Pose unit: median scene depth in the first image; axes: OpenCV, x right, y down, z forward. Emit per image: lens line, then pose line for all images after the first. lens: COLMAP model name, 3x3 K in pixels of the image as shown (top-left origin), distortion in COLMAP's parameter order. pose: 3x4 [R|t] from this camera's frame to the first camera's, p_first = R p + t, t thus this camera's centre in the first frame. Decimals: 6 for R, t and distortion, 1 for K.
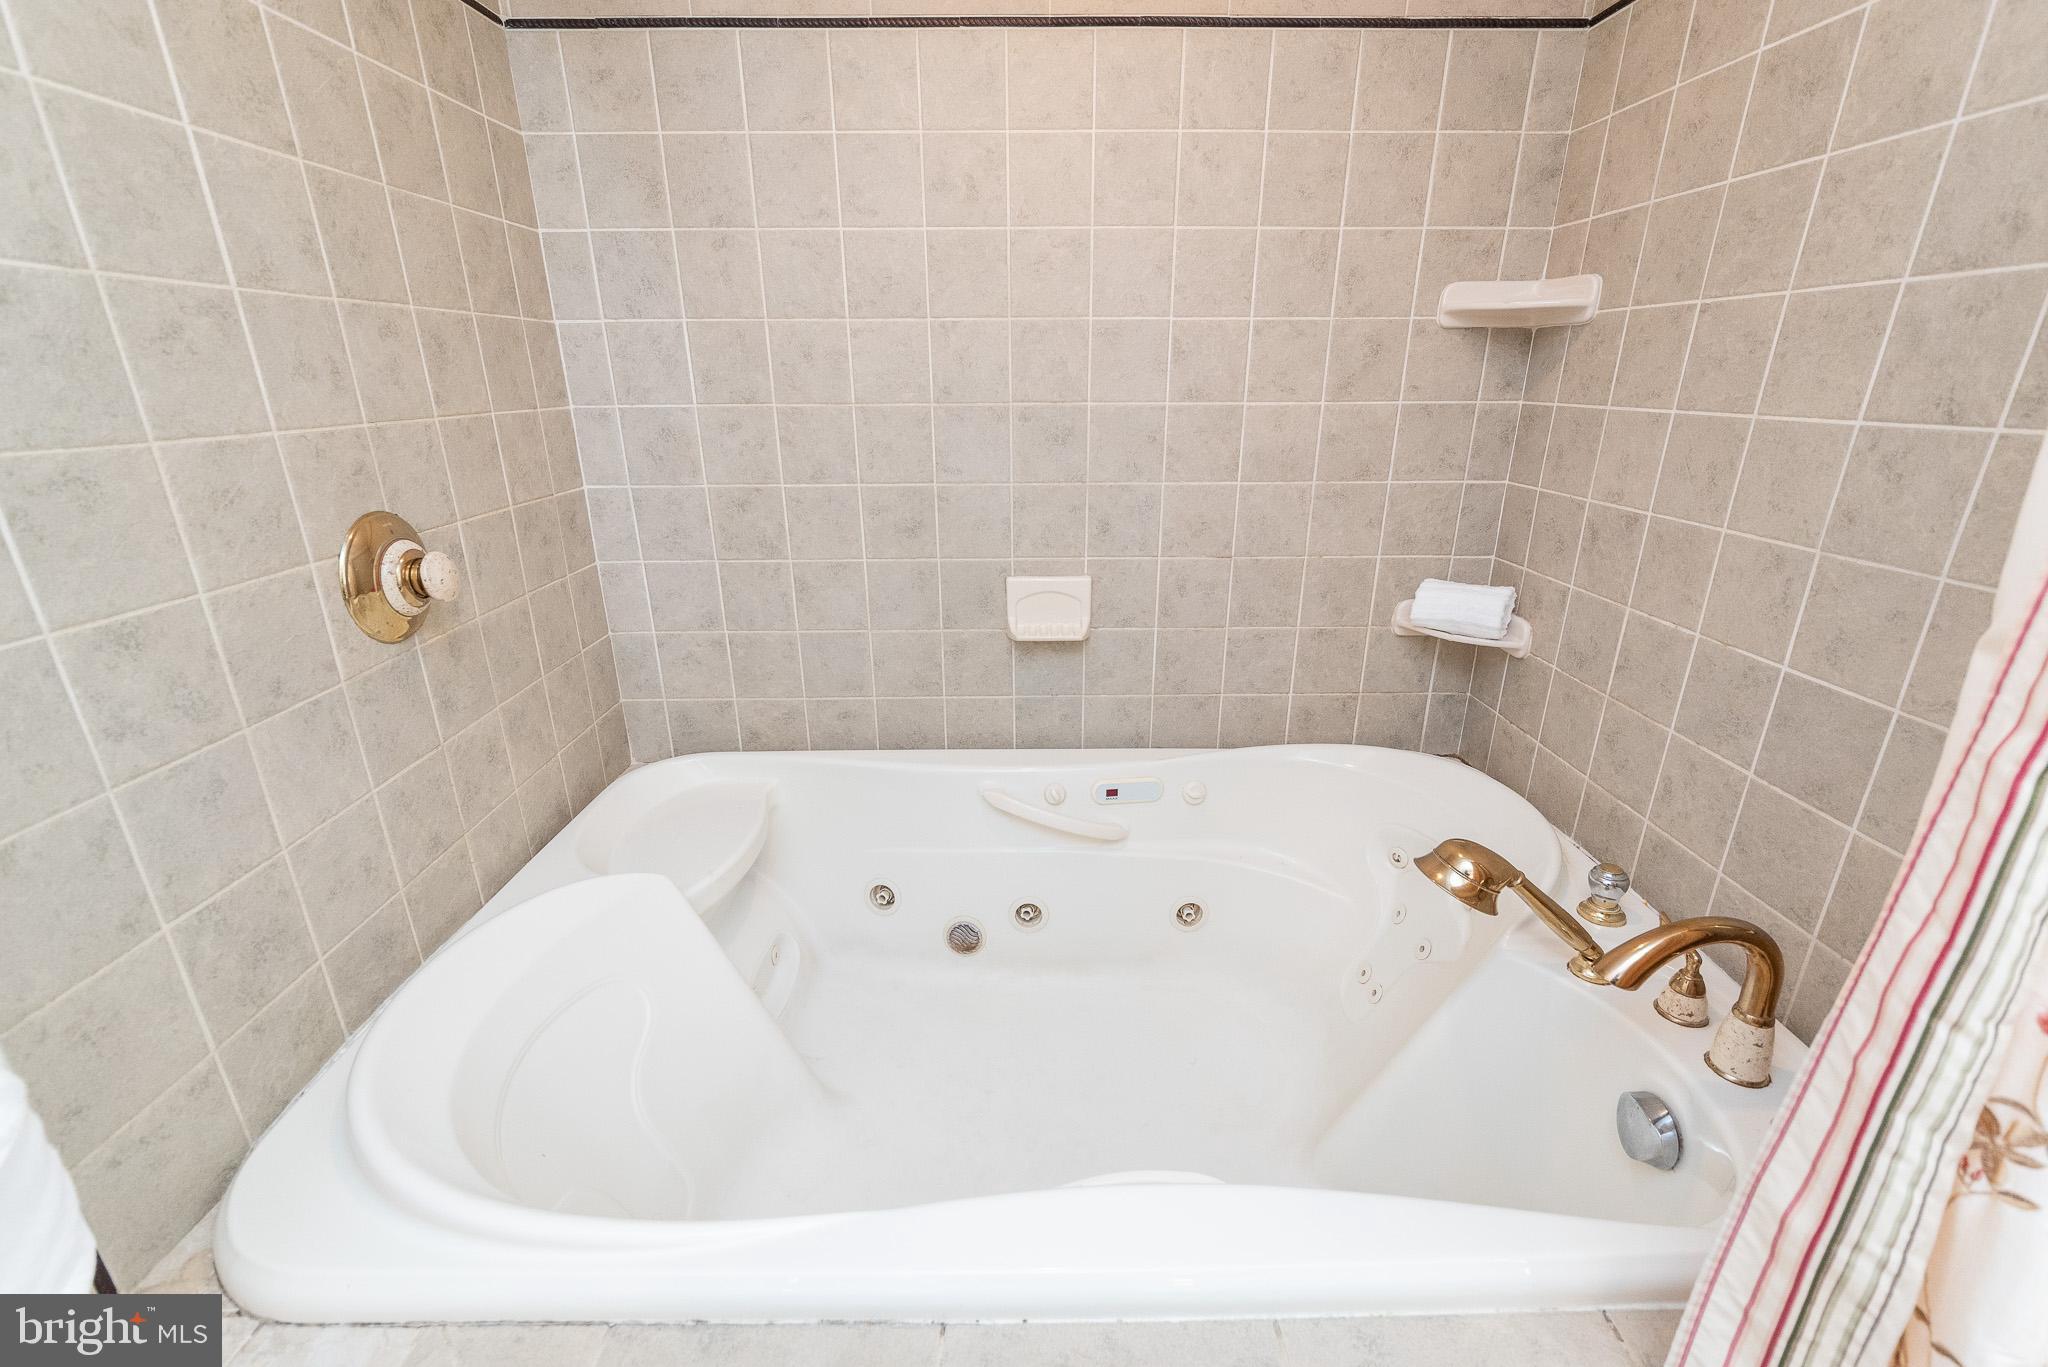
lens RADIAL K [[876.7, 0, 1028.1], [0, 876.7, 693.3], [0, 0, 1]] dist [-0.000441, 0.000879]
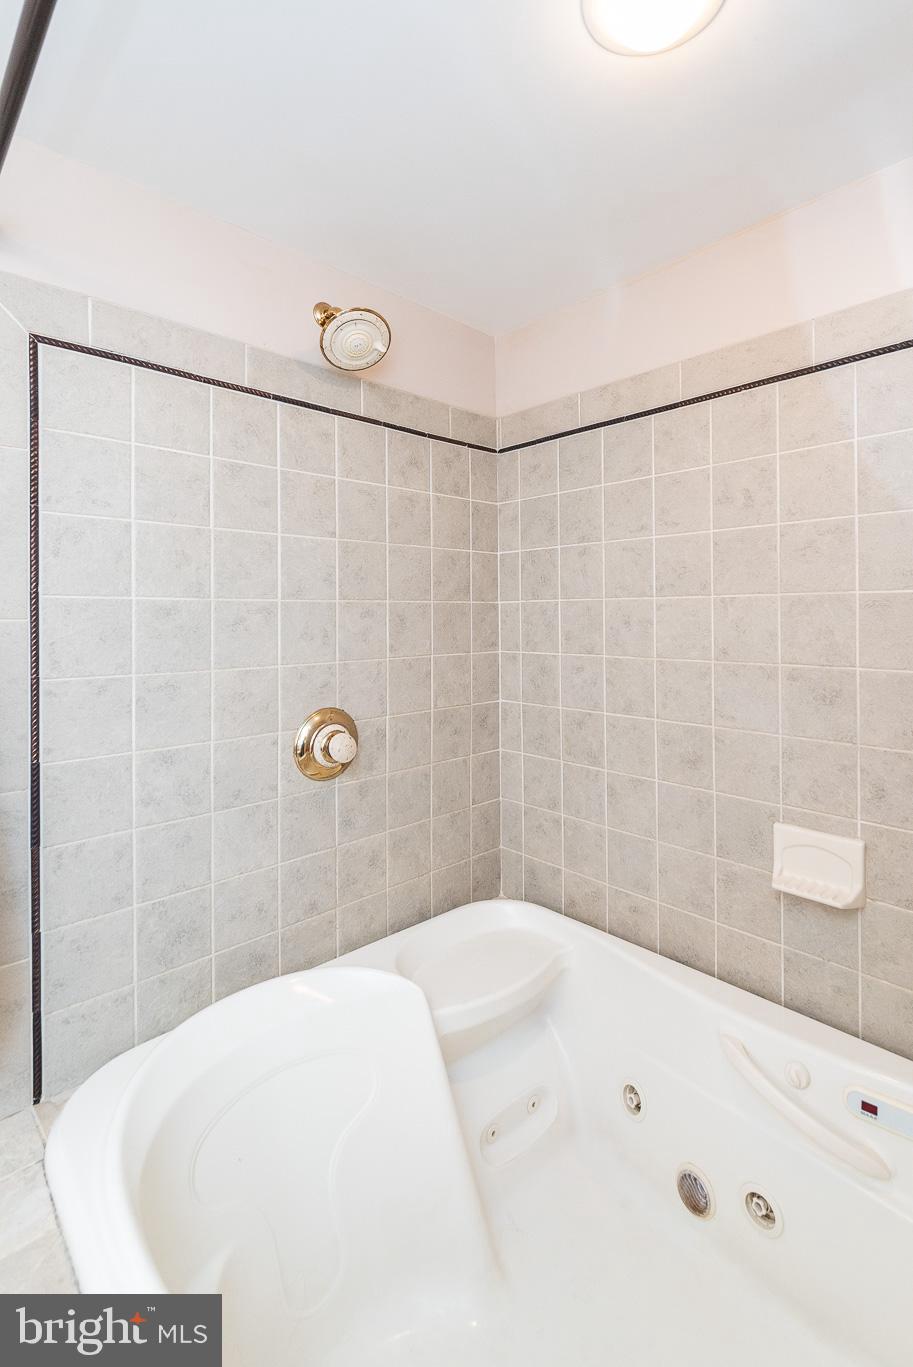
lens RADIAL K [[649.2, 0, 480.8], [0, 649.2, 612.7], [0, 0, 1]] dist [-0.005212, -0.000023]
pose [[0.686173, -0.001851, -0.727436, 0.348541], [-0.247605, 0.939691, -0.235951, -0.114692], [0.684001, 0.342020, 0.644332, 0.207045]]
